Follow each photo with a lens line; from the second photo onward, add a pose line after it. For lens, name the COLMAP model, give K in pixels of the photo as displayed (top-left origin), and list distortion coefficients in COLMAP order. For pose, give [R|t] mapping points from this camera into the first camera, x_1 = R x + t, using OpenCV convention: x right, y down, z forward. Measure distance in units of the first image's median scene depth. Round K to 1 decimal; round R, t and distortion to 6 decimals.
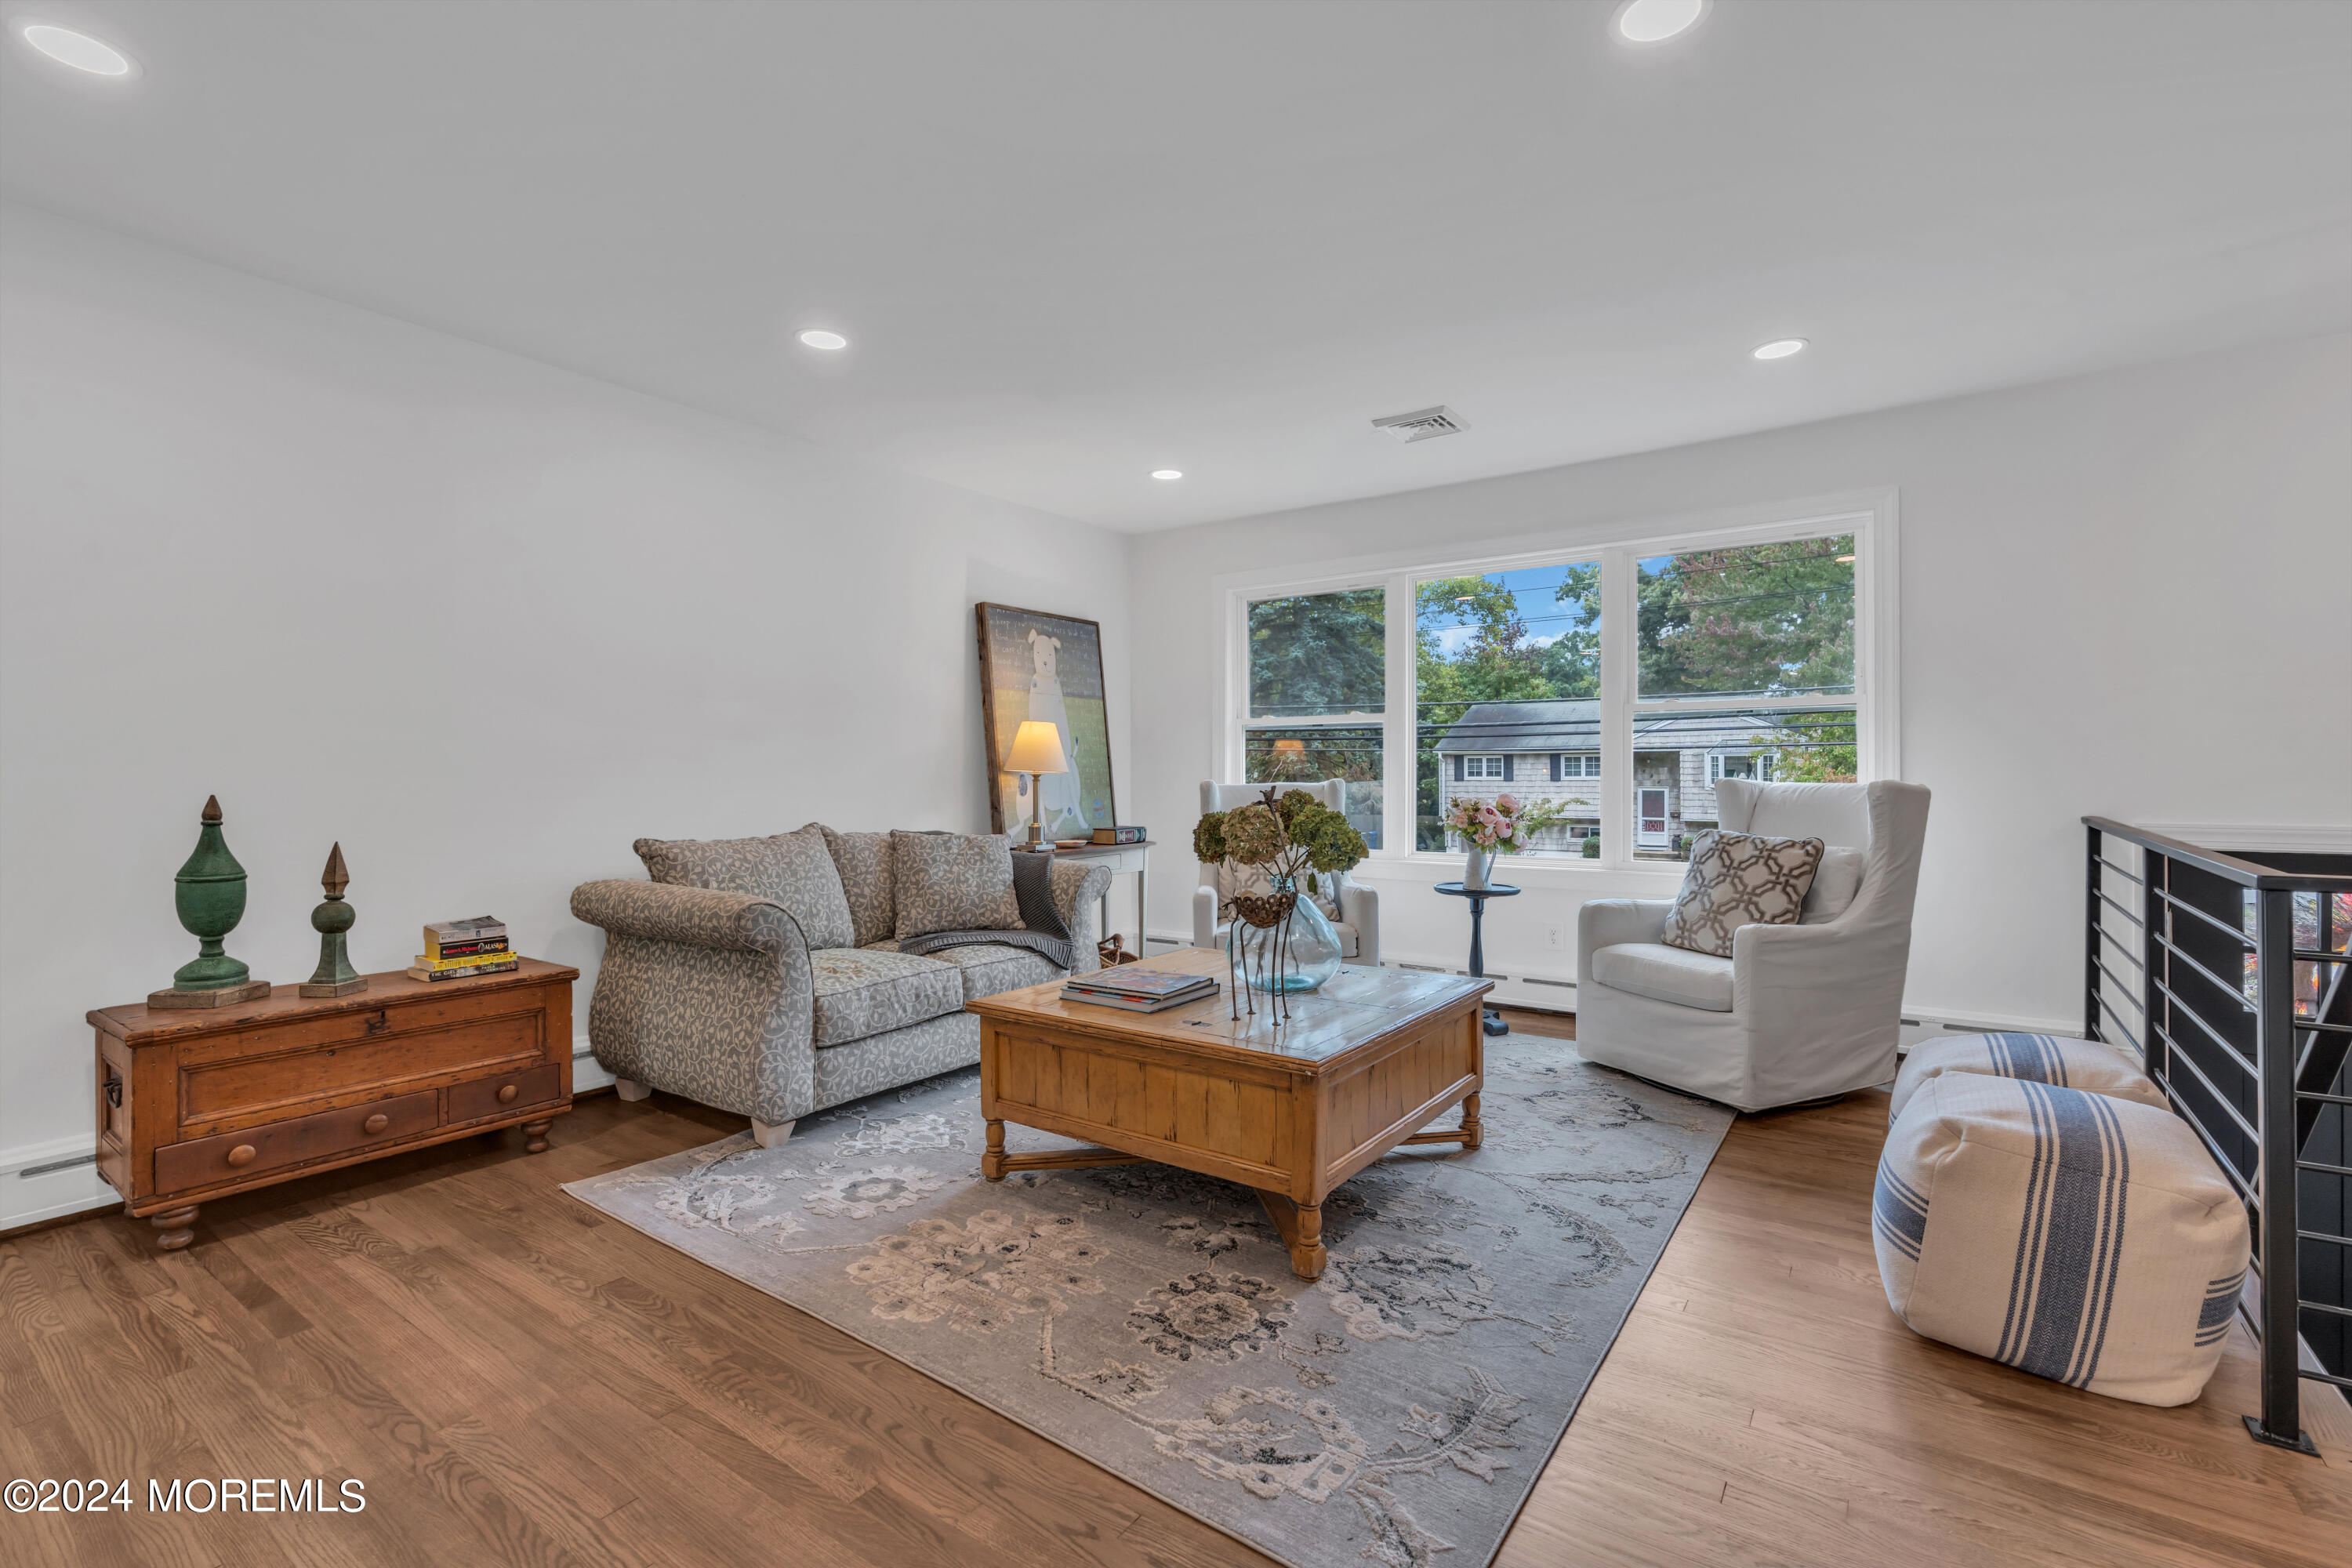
lens RADIAL K [[1045.7, 0, 1179.3], [0, 1045.7, 776.6], [0, 0, 1]] dist [-0.003417, 0.000279]
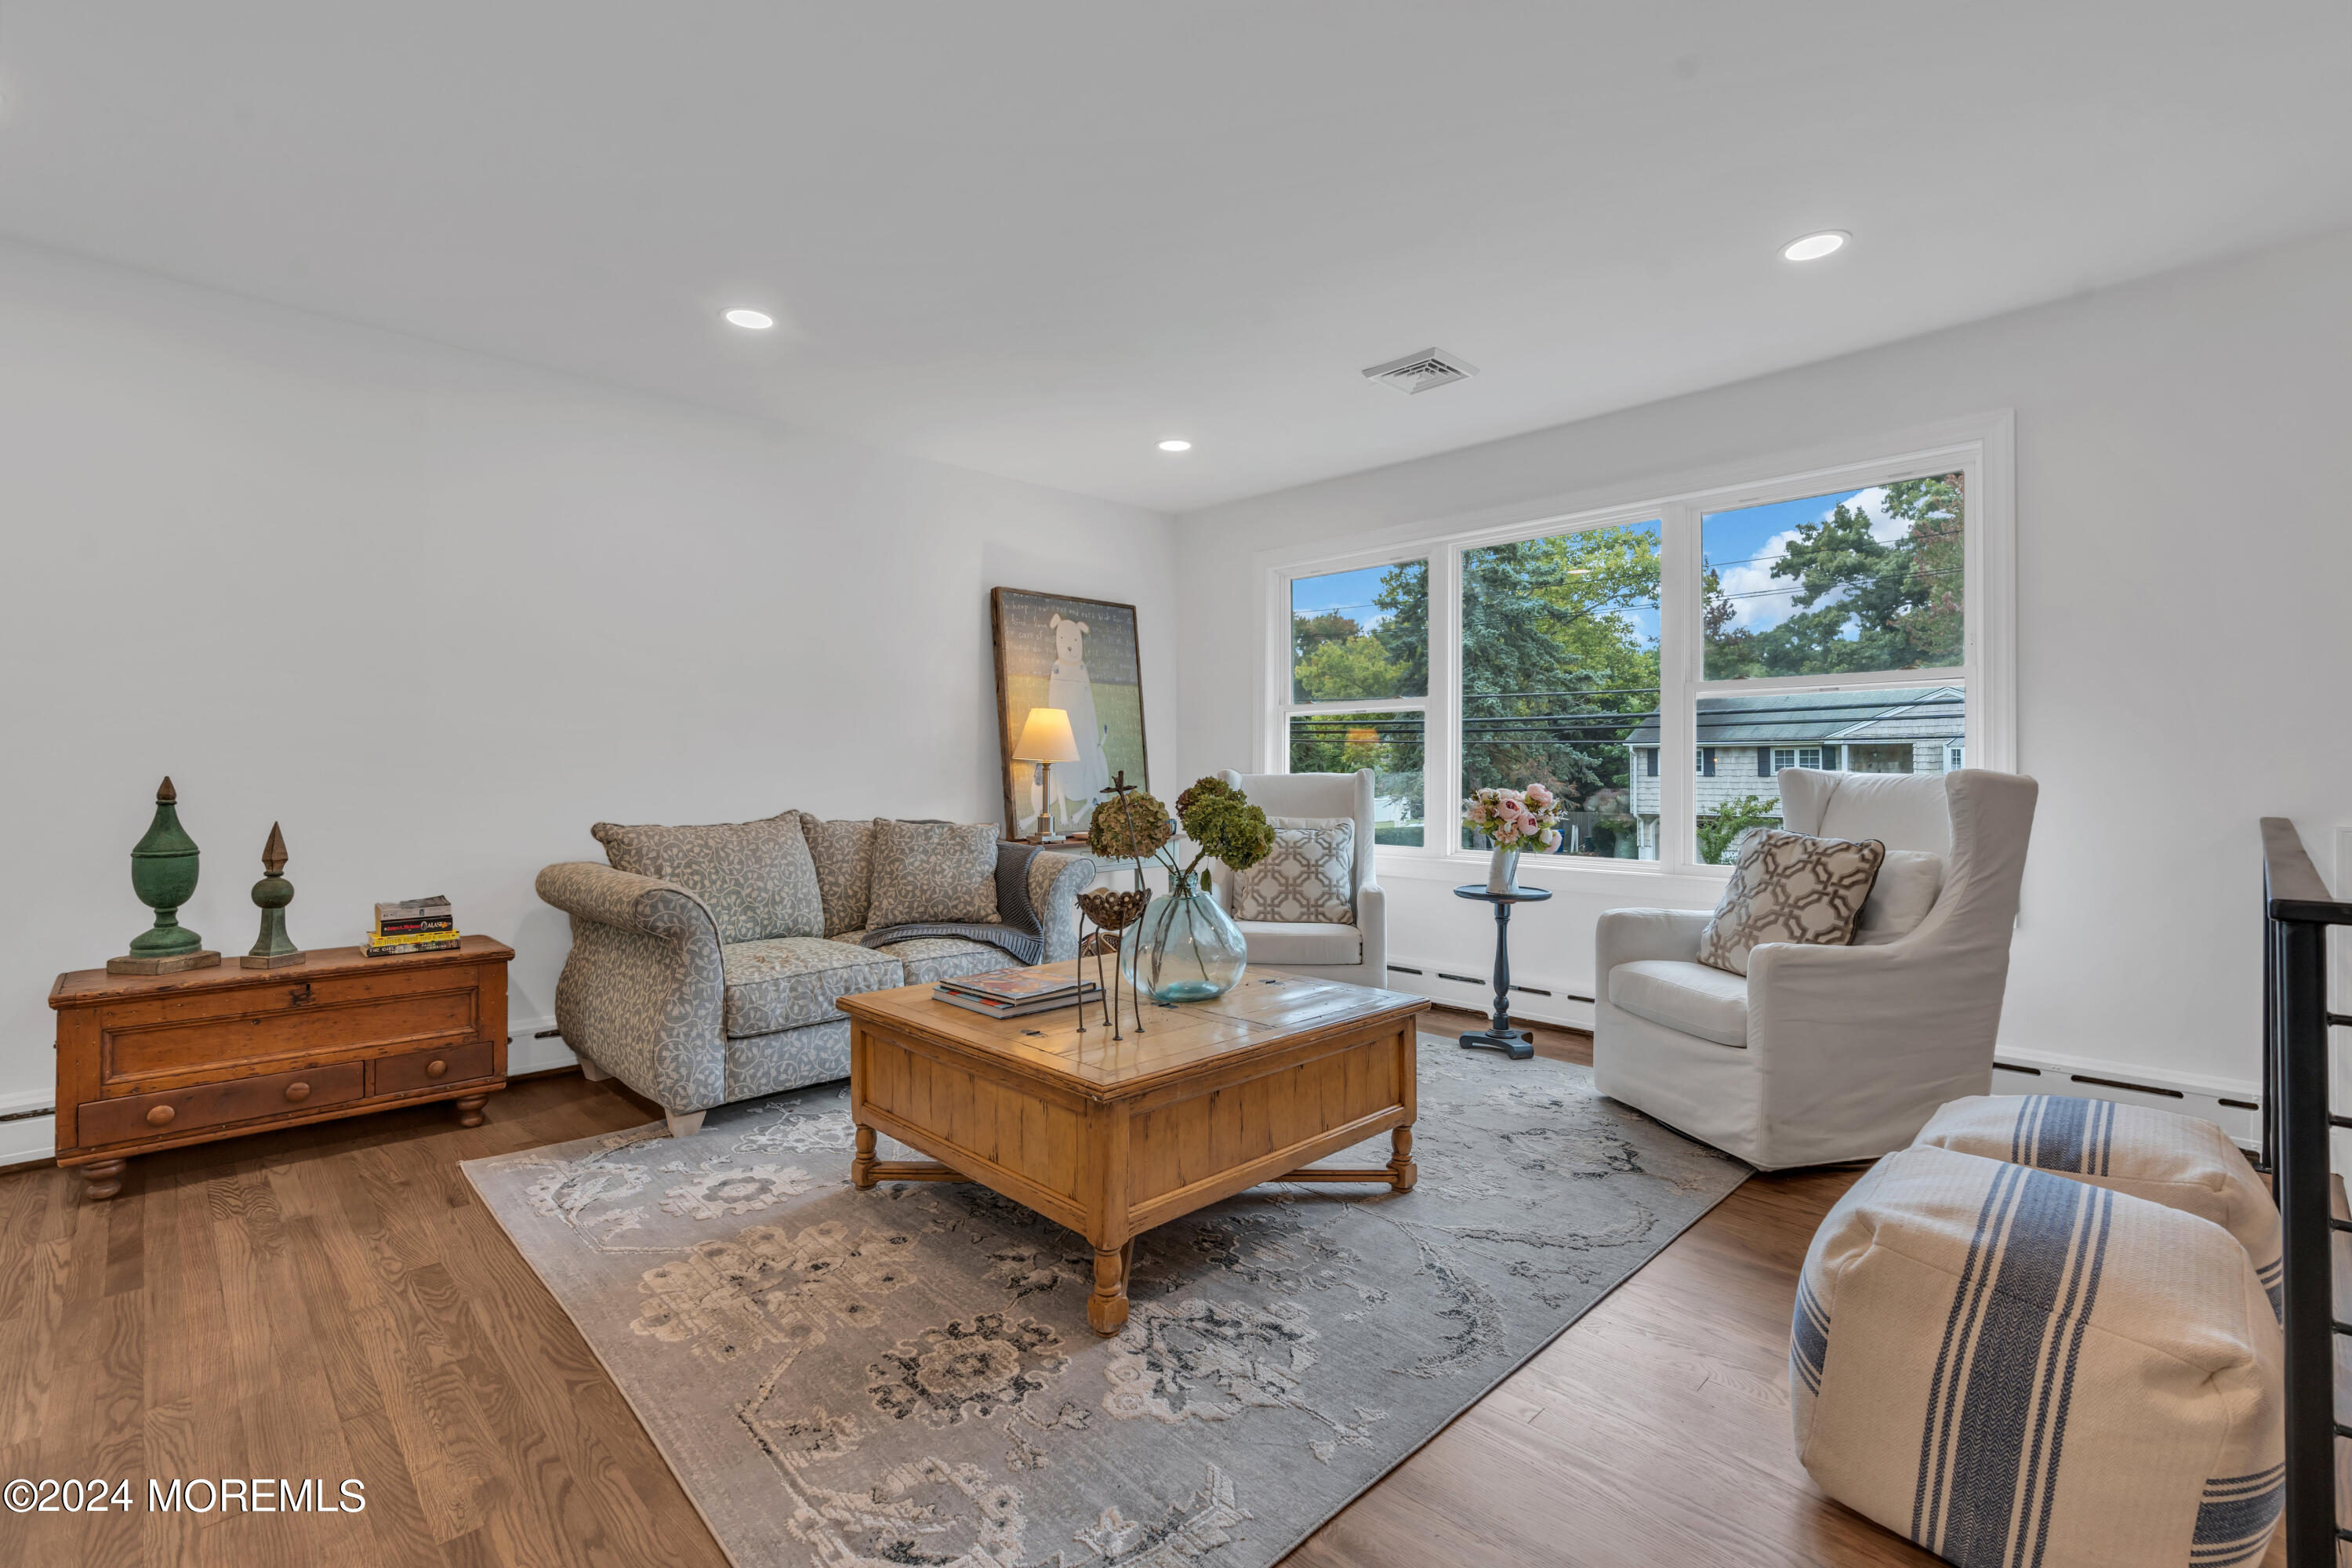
lens RADIAL K [[1050.3, 0, 1176.9], [0, 1050.3, 765.6], [0, 0, 1]] dist [-0.002346, 0.000086]
pose [[0.983965, 0.002363, -0.178347, 0.255372], [-0.003270, 0.999983, -0.004793, 0.007351], [0.178332, 0.005299, 0.983956, 0.108884]]
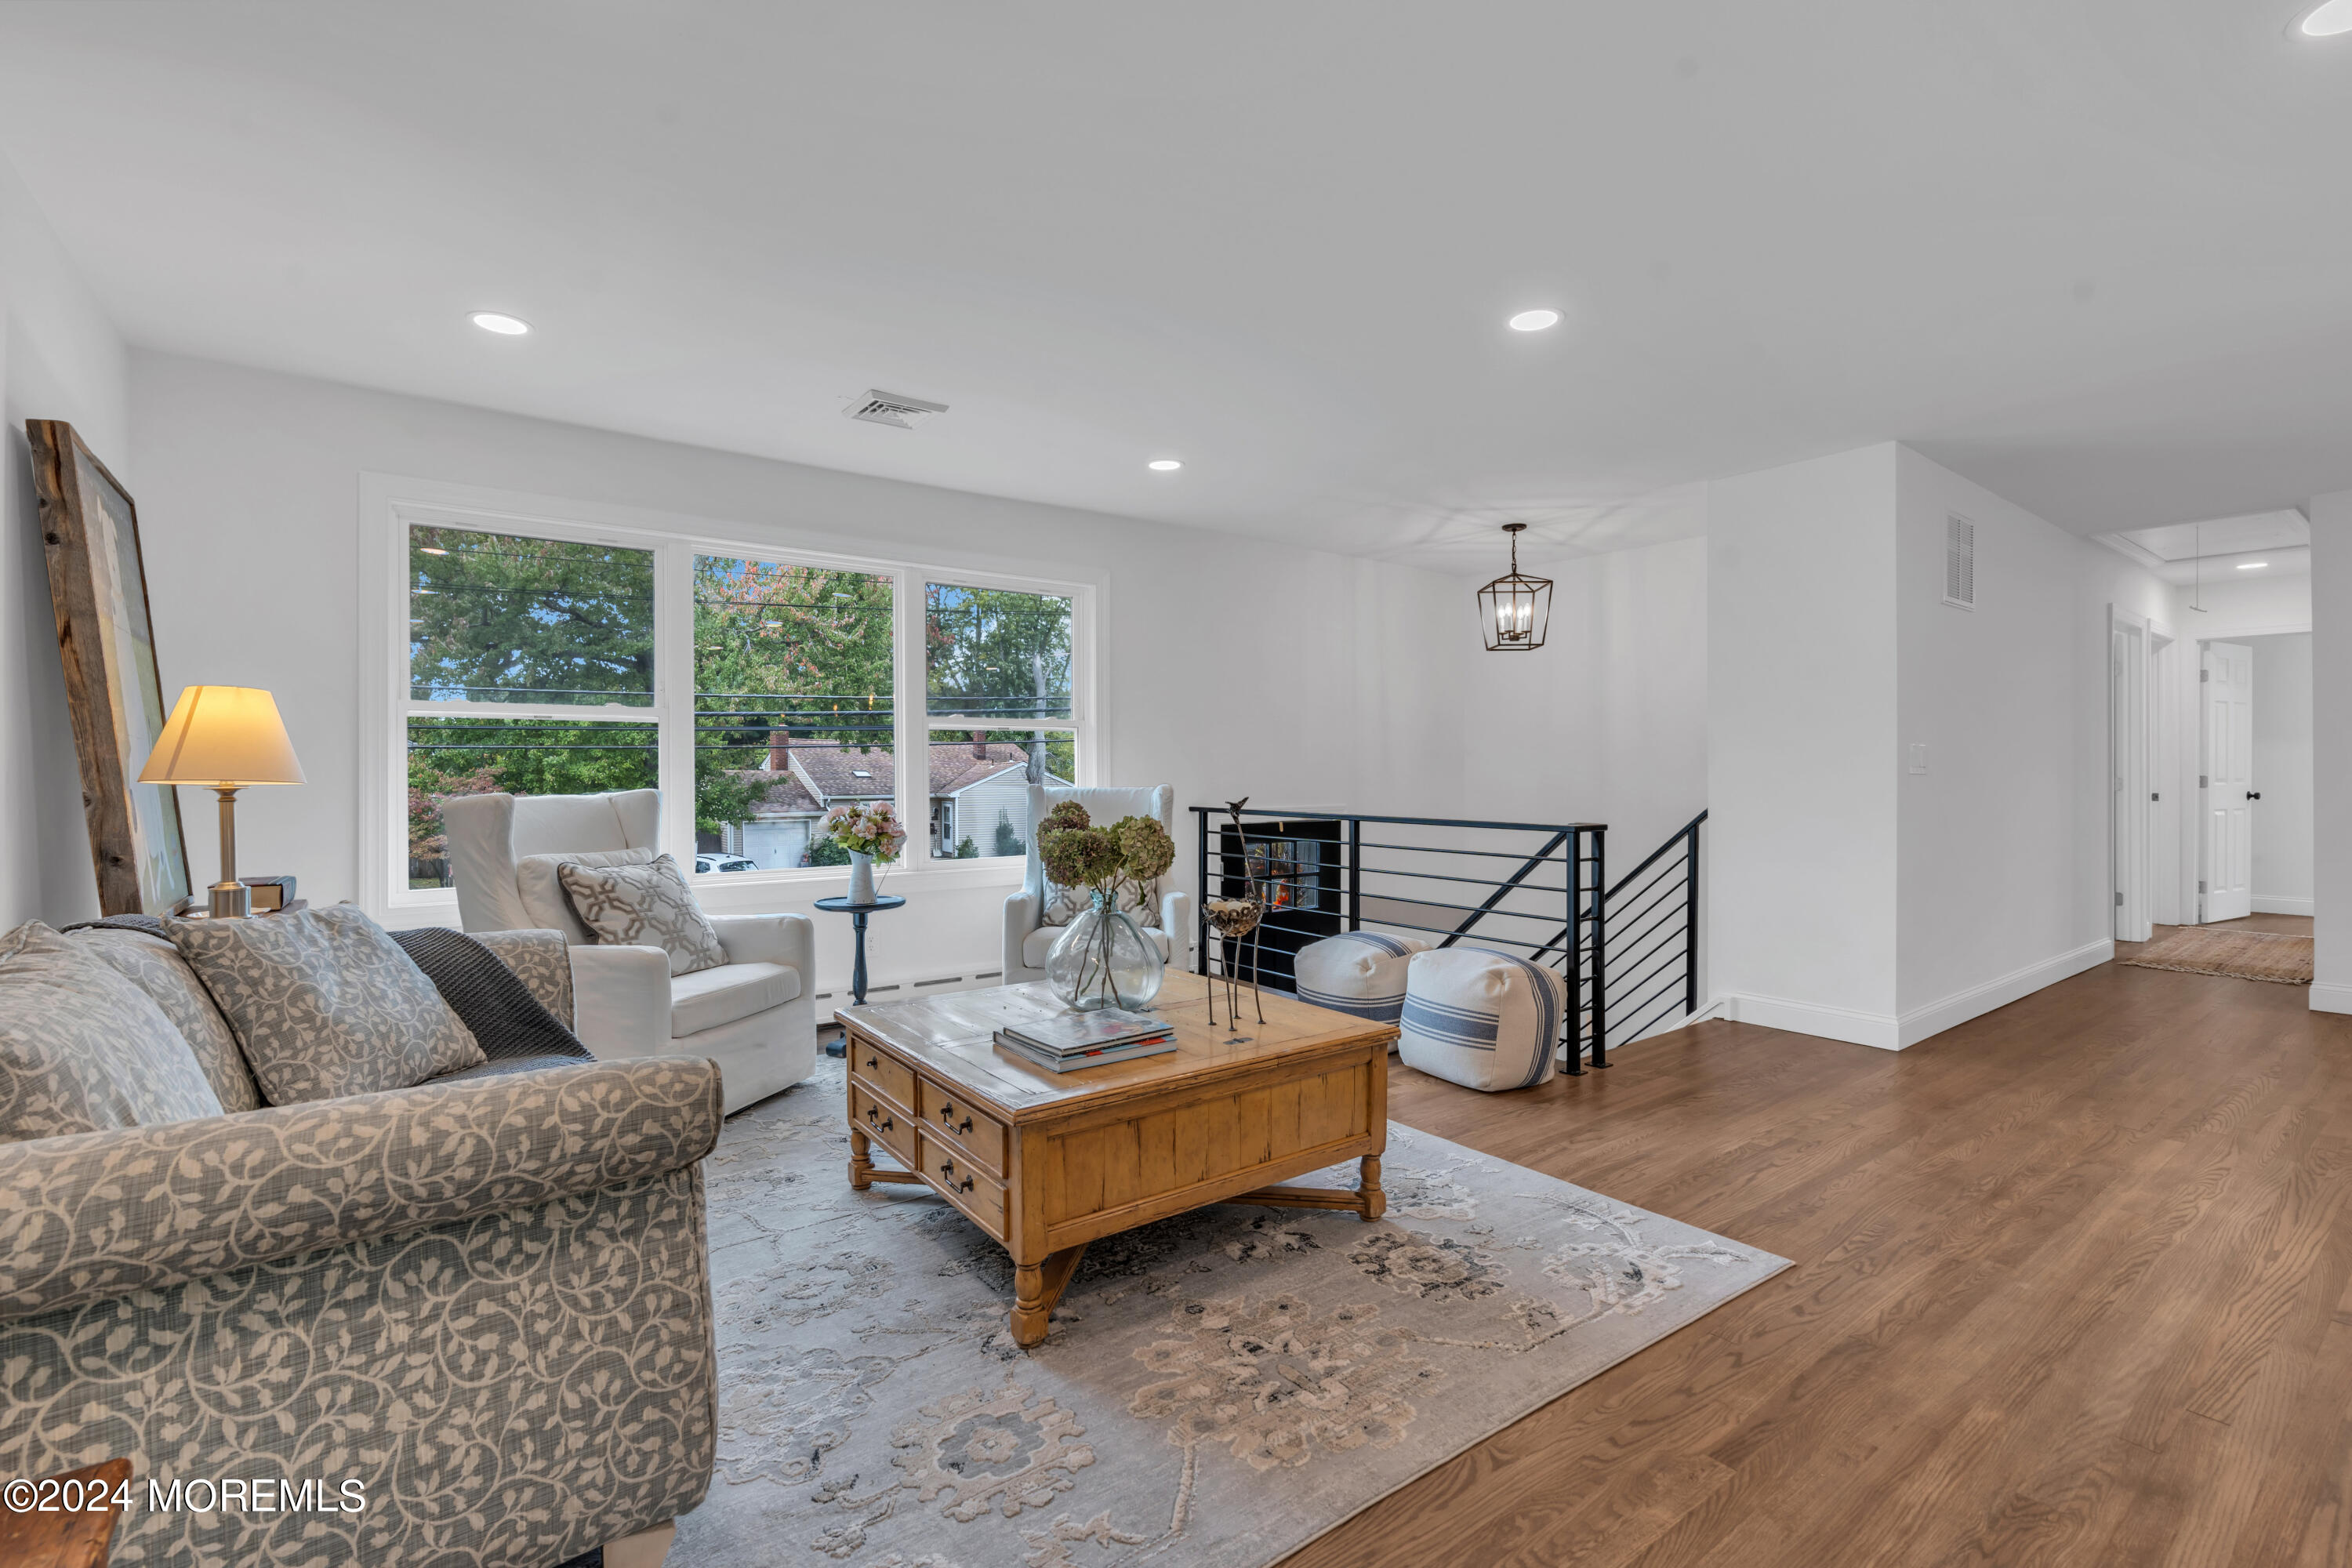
lens RADIAL K [[1045.7, 0, 1179.3], [0, 1045.7, 776.6], [0, 0, 1]] dist [-0.003417, 0.000279]
pose [[0.306331, -0.002076, 0.951923, -0.797523], [0.003432, 0.999994, 0.001076, -0.011946], [-0.951919, 0.002937, 0.306336, 0.640123]]
